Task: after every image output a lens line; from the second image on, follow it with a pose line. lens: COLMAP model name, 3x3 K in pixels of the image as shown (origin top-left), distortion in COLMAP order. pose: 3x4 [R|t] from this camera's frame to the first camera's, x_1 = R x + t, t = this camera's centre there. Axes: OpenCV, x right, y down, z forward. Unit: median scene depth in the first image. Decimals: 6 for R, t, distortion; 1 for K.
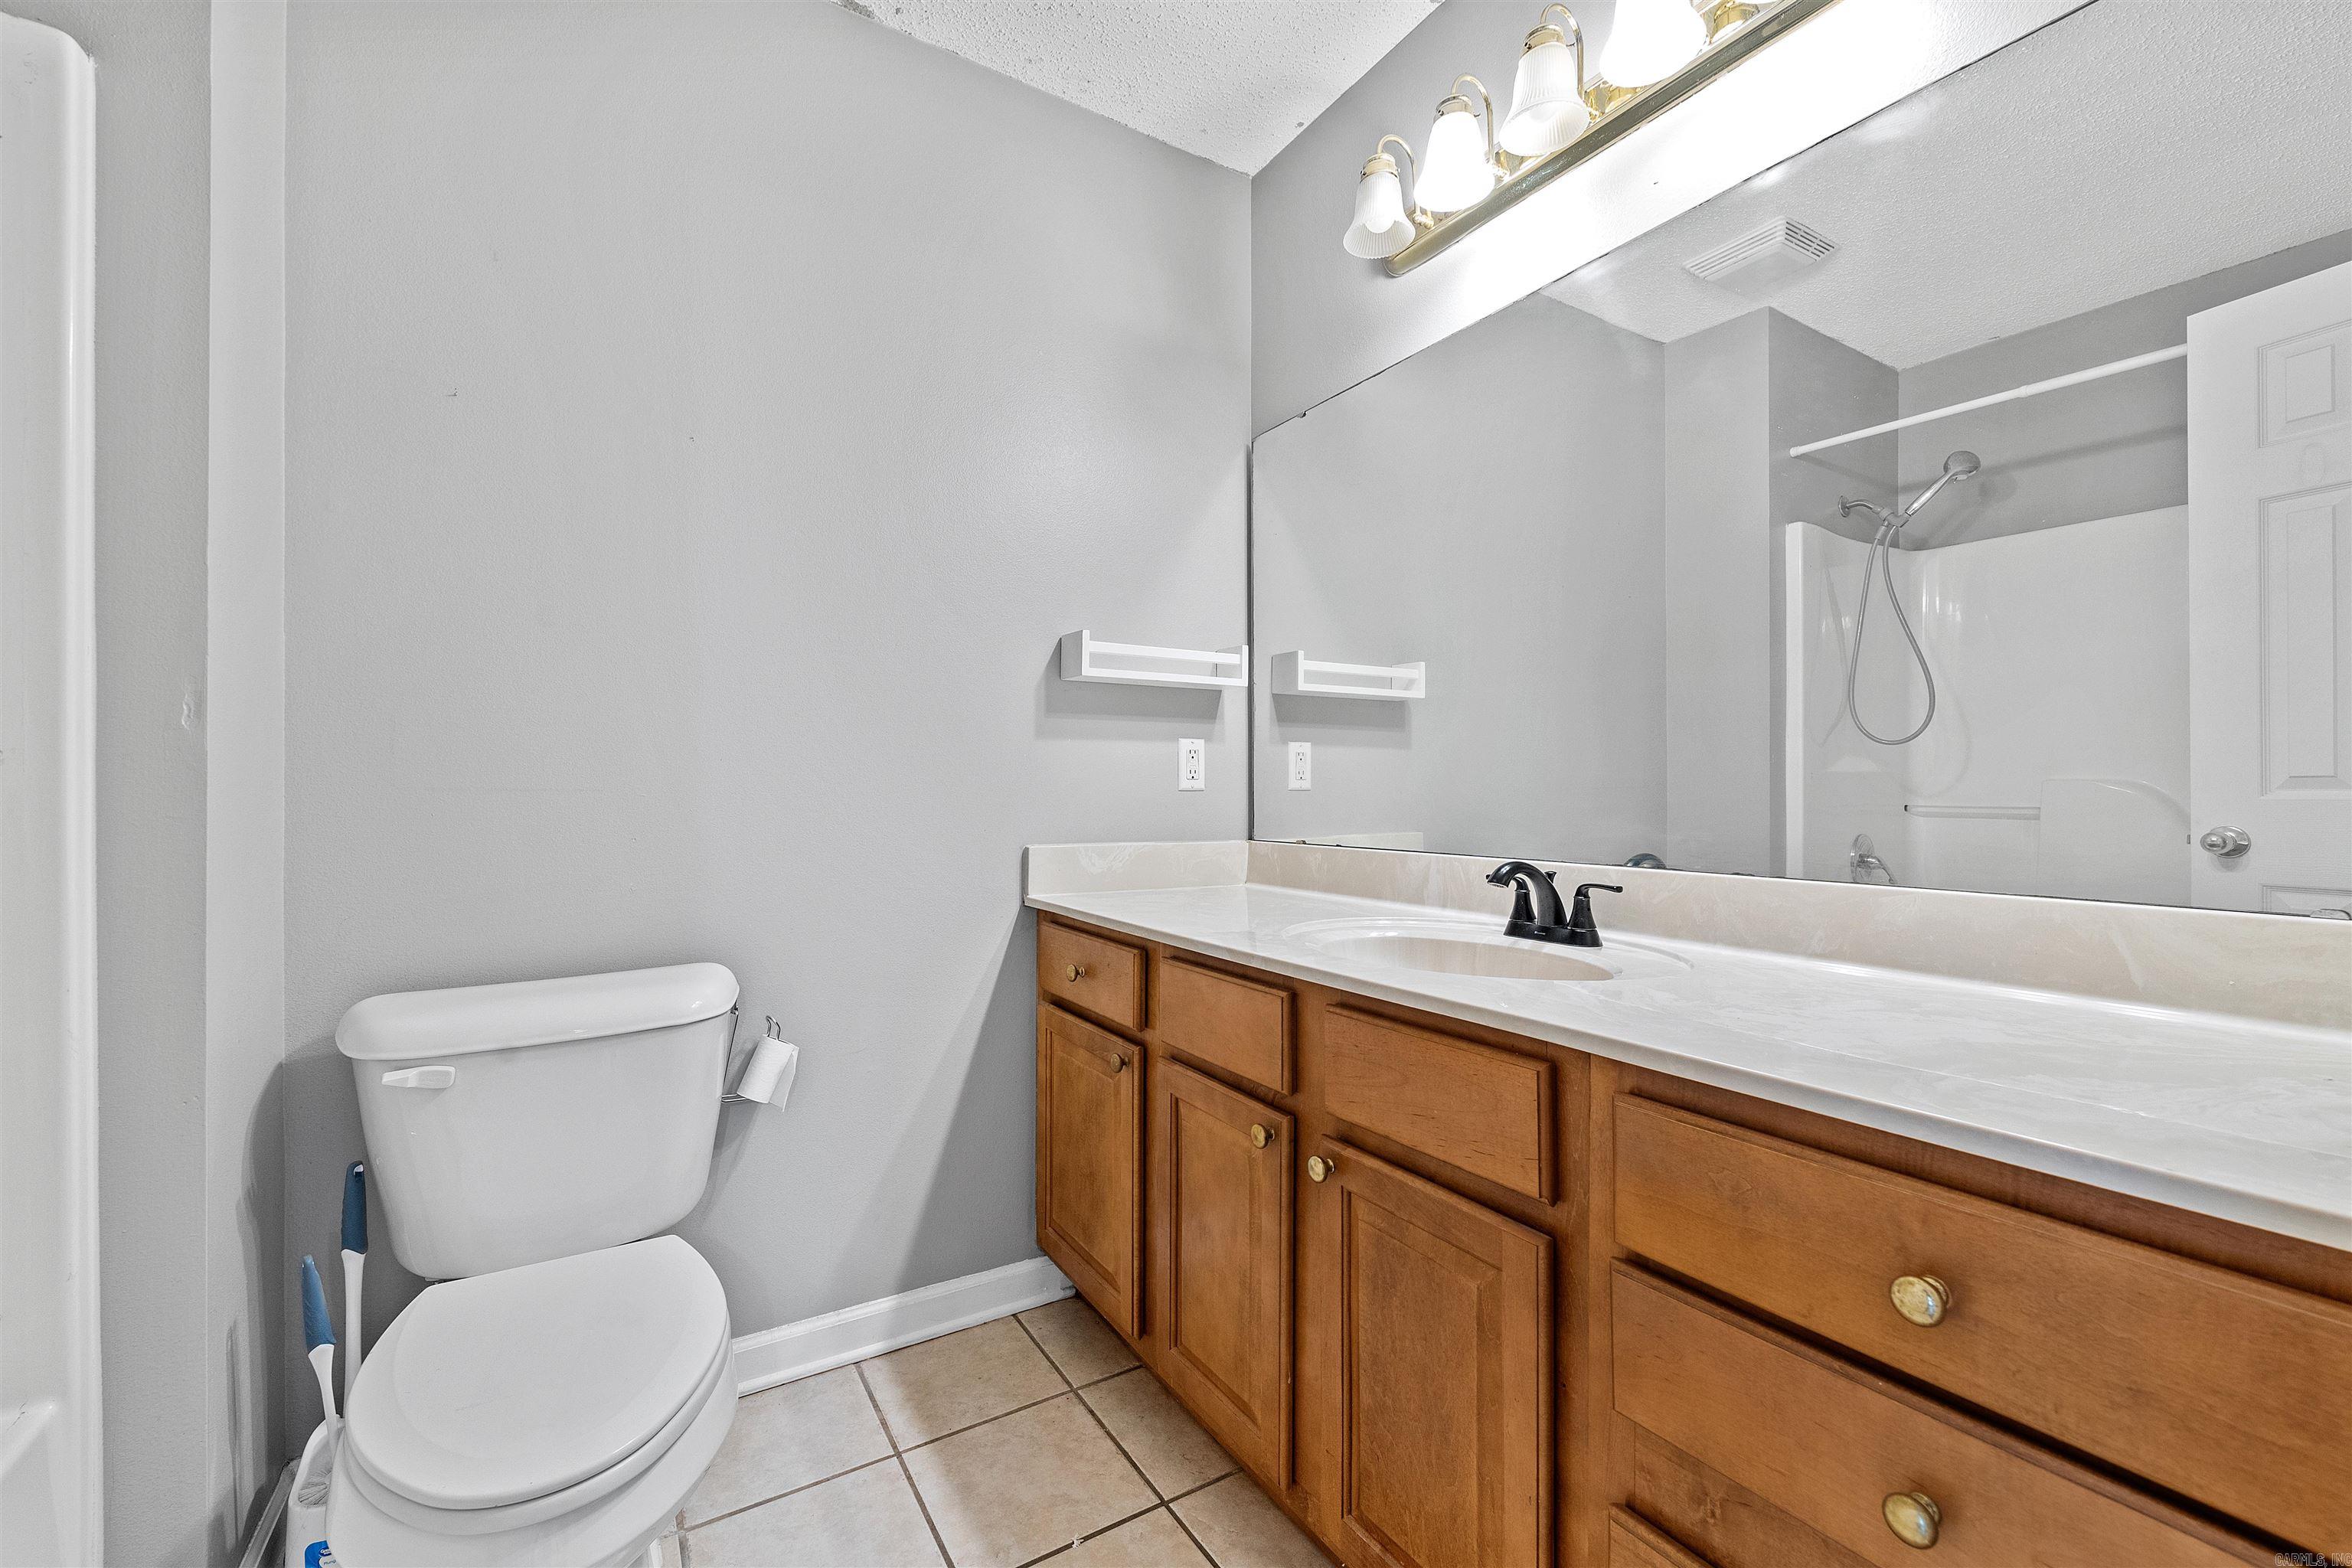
lens RADIAL K [[974.4, 0, 1178.6], [0, 974.4, 789.9], [0, 0, 1]] dist [0.002625, 0.000022]
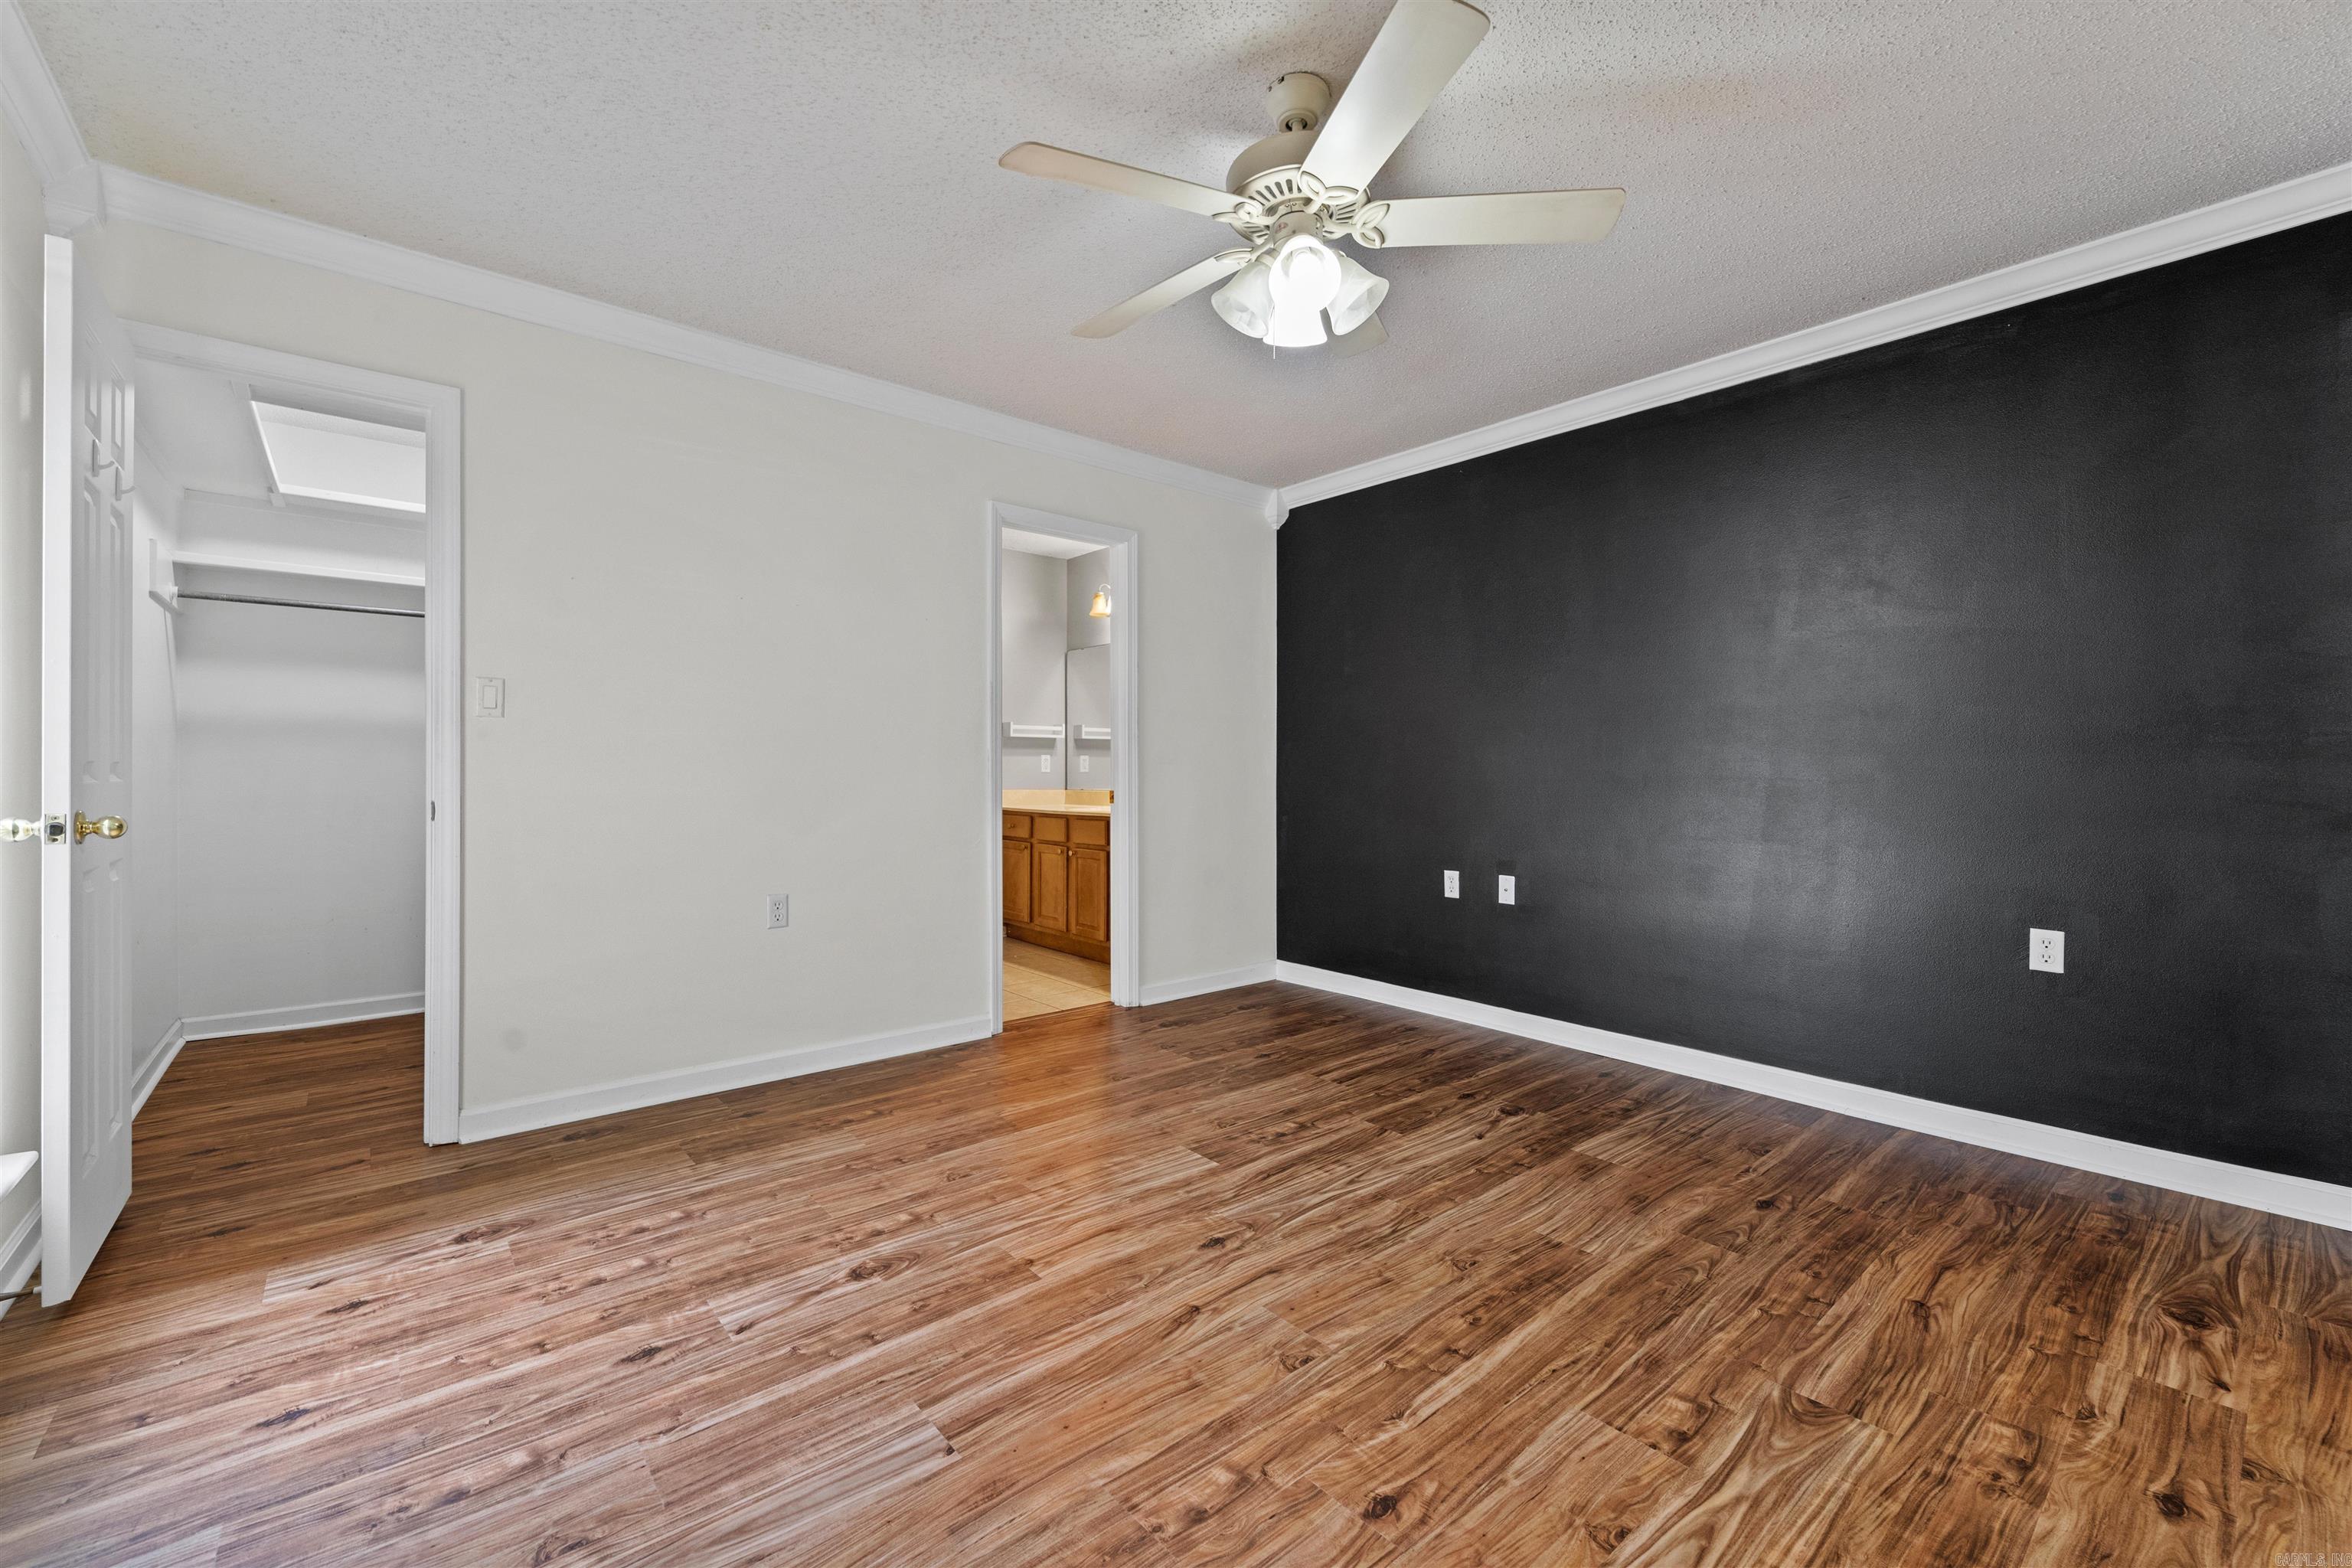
lens RADIAL K [[960.4, 0, 1176.5], [0, 960.4, 777.3], [0, 0, 1]] dist [0.001282, -0.000379]
pose [[0.990526, 0.002972, 0.137290, 0.007472], [-0.003902, 0.999971, 0.006509, -0.004427], [-0.137267, -0.006983, 0.990509, -2.406098]]
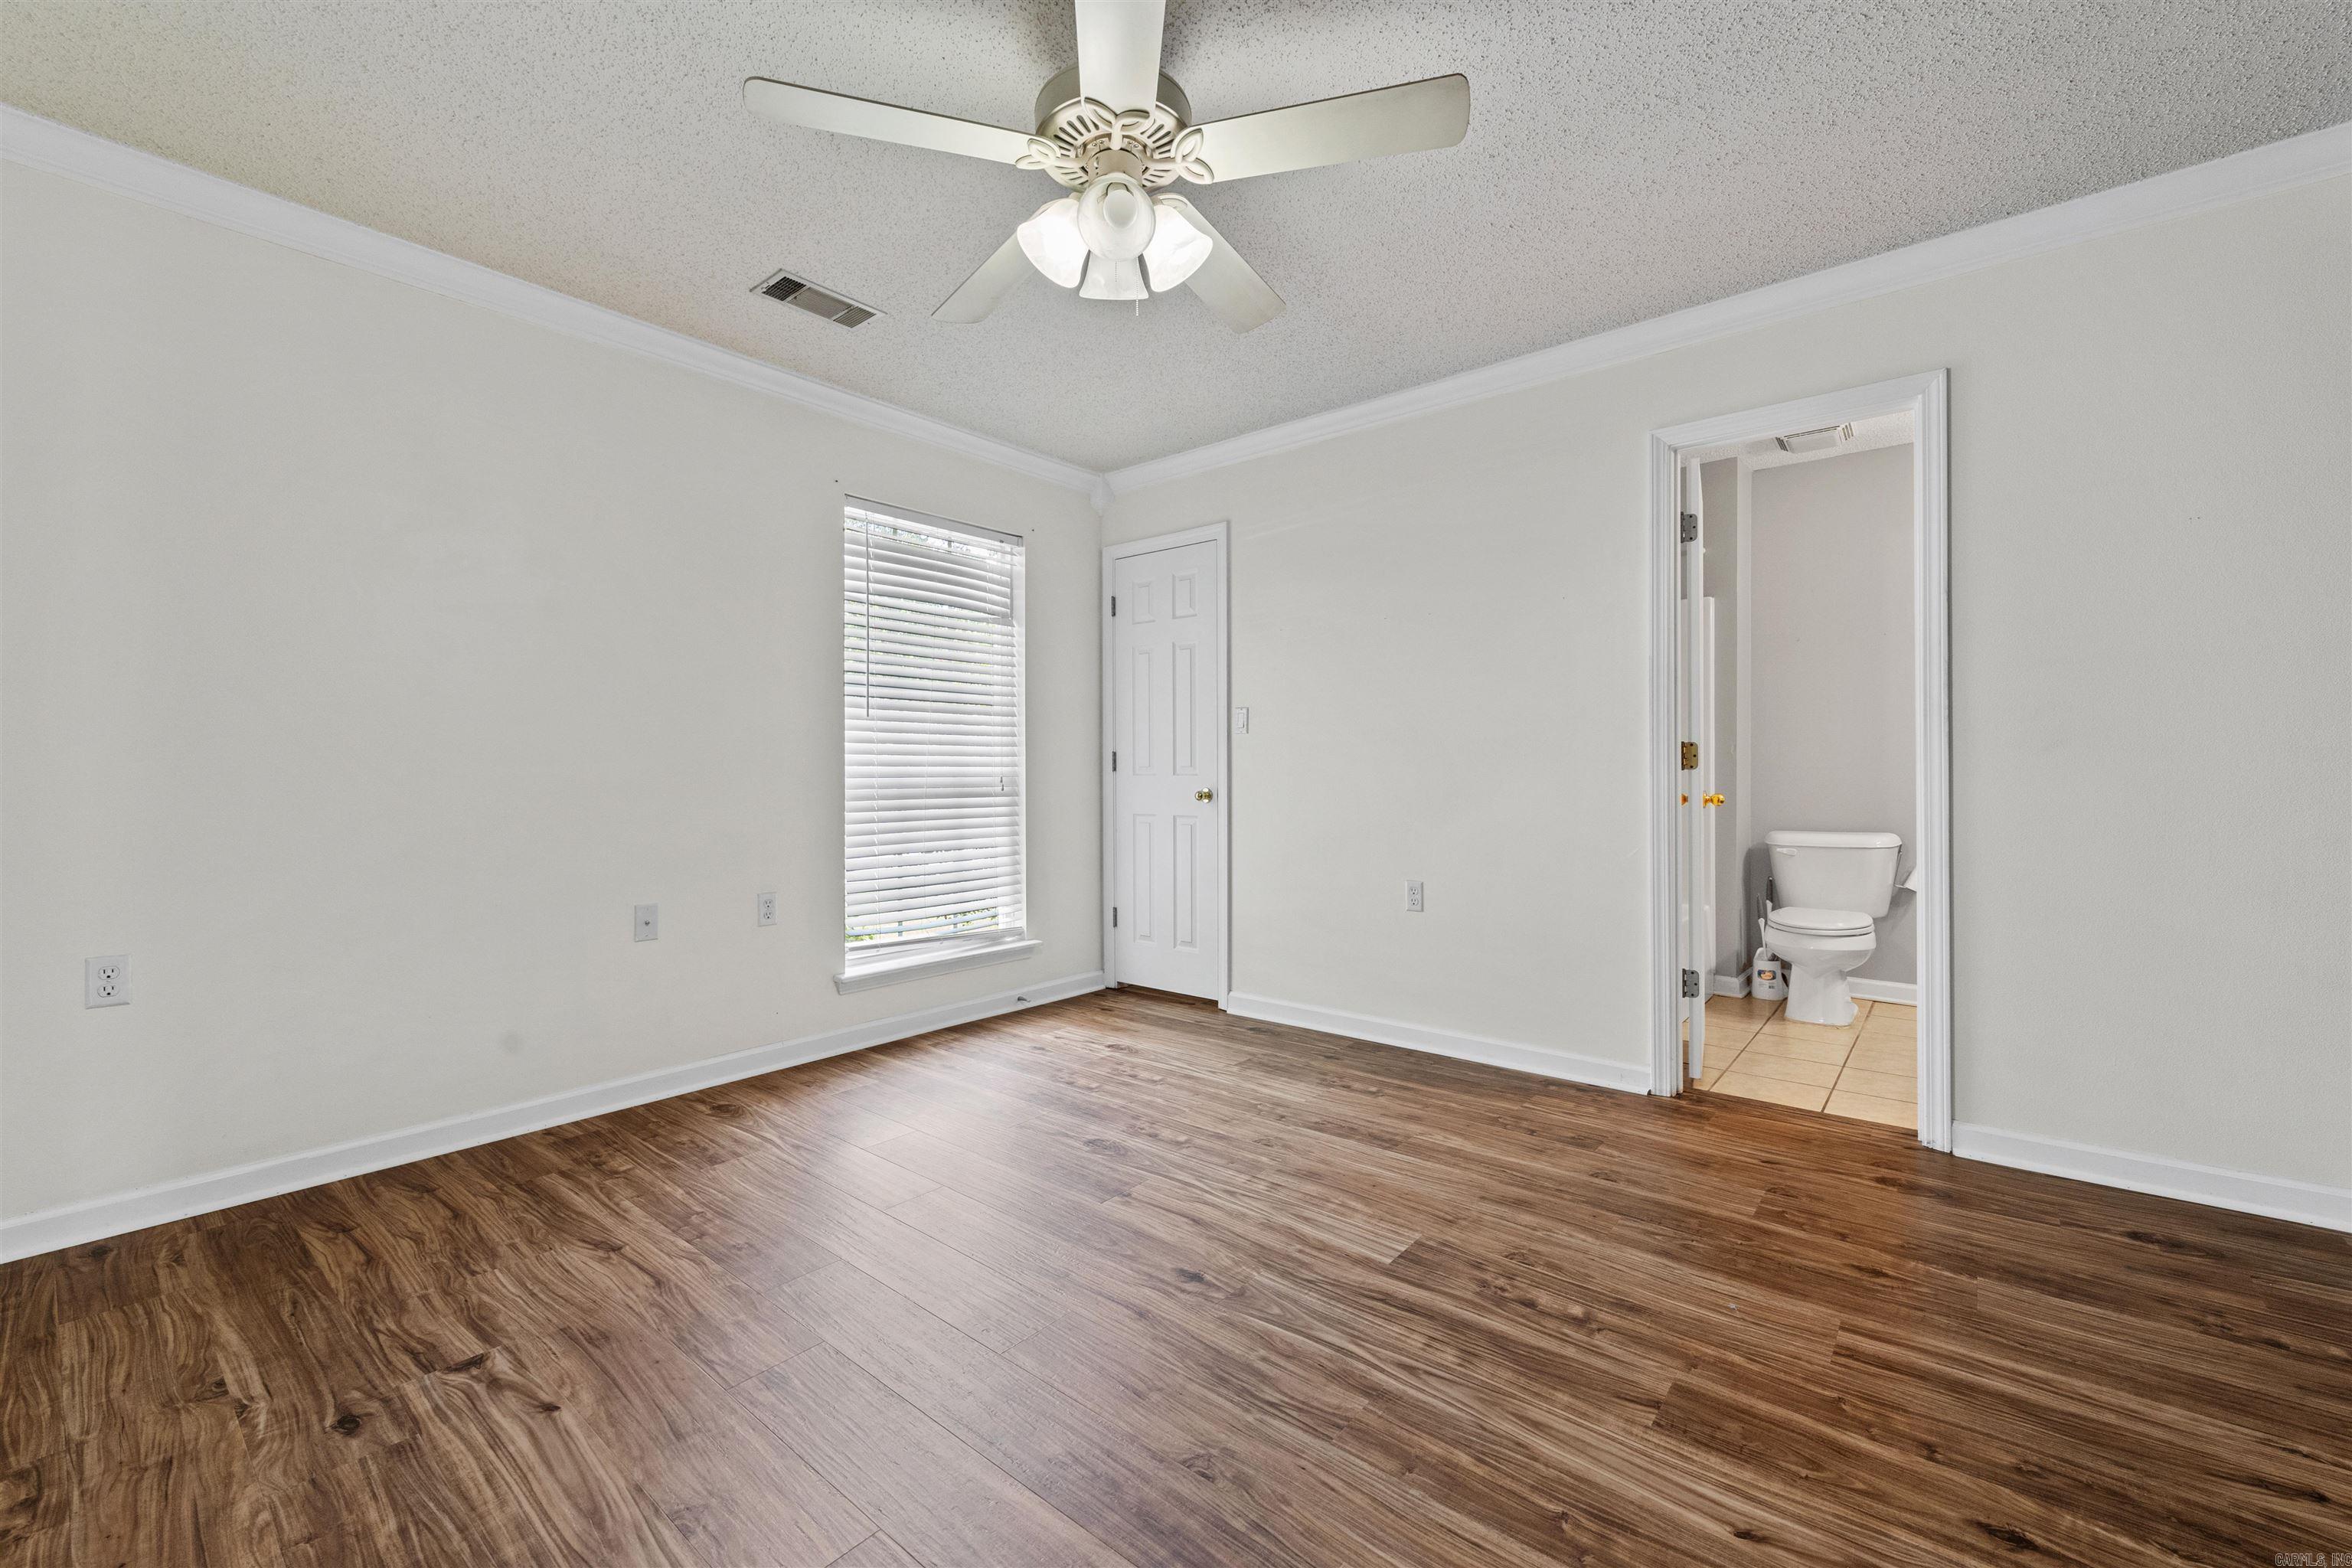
lens RADIAL K [[960.4, 0, 1176.5], [0, 960.4, 777.3], [0, 0, 1]] dist [0.001282, -0.000379]
pose [[0.298193, 0.006500, -0.954484, 1.345253], [0.004619, 0.999955, 0.008253, -0.004204], [0.954495, -0.006870, 0.298149, -1.528318]]
